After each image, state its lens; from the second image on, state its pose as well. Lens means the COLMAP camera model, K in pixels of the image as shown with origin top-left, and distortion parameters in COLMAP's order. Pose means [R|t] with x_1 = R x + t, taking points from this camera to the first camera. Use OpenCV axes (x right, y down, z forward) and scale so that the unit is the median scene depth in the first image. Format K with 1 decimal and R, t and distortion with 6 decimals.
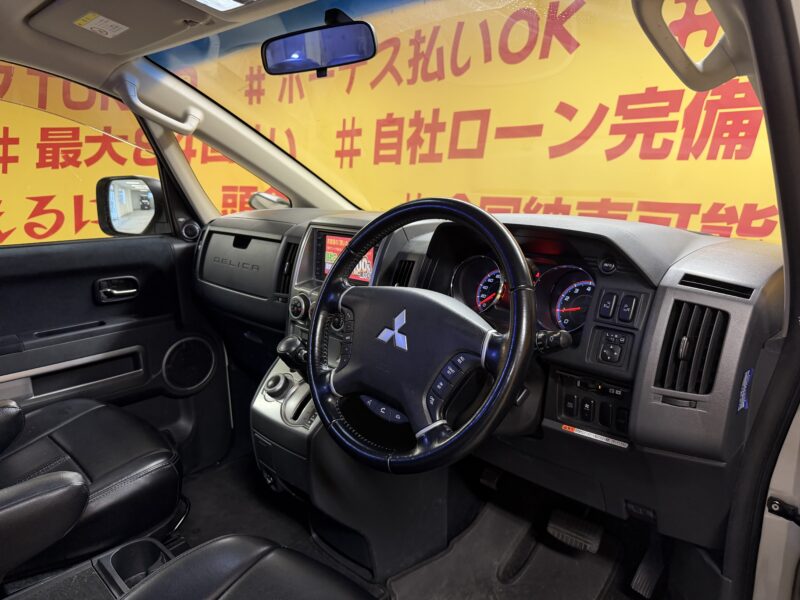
lens RADIAL K [[578.0, 0, 400.0], [0, 578.0, 300.0], [0, 0, 1]] dist [0.058814, -0.078517]
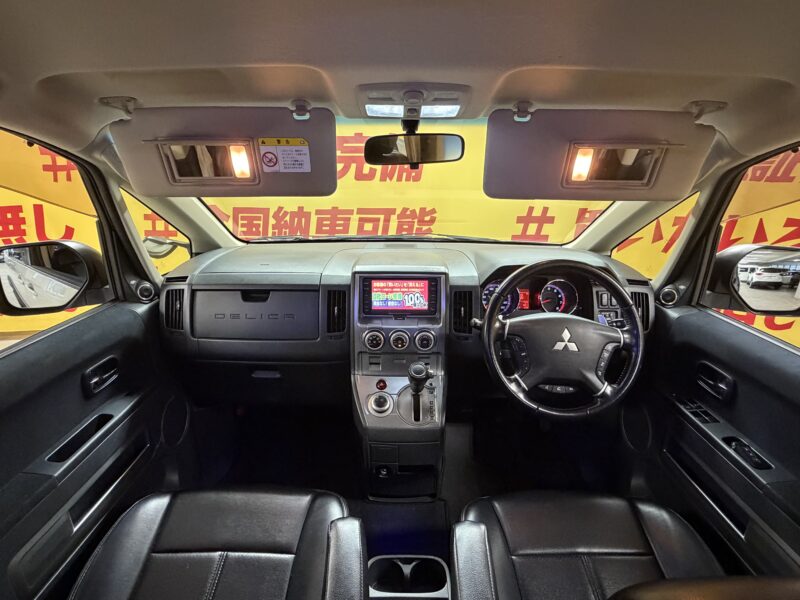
lens RADIAL K [[426.2, 0, 385.5], [0, 426.2, 296.6], [0, 0, 1]] dist [-0.006883, 0.008653]
pose [[0.725557, -0.208606, 0.655783, -0.355634], [0.151559, 0.977989, 0.143416, -0.100709], [-0.671266, -0.004666, 0.741202, 0.131229]]
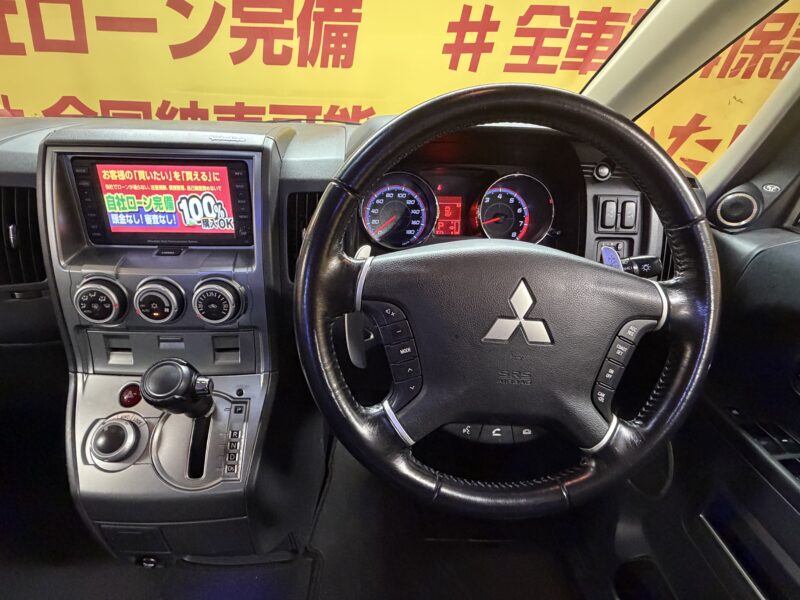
lens RADIAL K [[426.2, 0, 385.5], [0, 426.2, 296.6], [0, 0, 1]] dist [-0.006883, 0.008653]
pose [[0.682053, -0.308162, 0.663204, -0.120322], [0.134618, 0.944289, 0.300325, -0.037234], [-0.718806, -0.115558, 0.685540, 0.240606]]
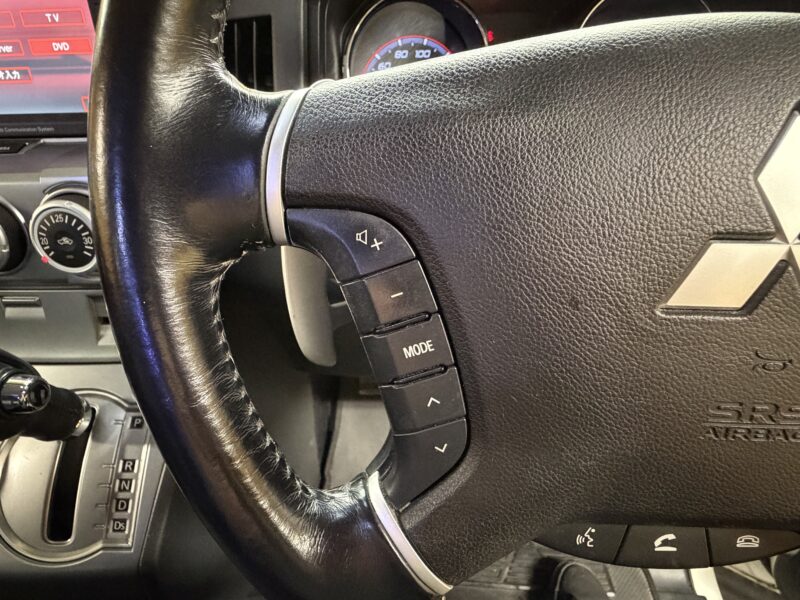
lens RADIAL K [[578.0, 0, 400.0], [0, 578.0, 300.0], [0, 0, 1]] dist [0.058814, -0.078517]
pose [[0.664808, -0.420392, 0.617495, -0.066531], [0.166567, 0.889229, 0.426060, -0.009677], [-0.728207, -0.180394, 0.661190, 0.290439]]
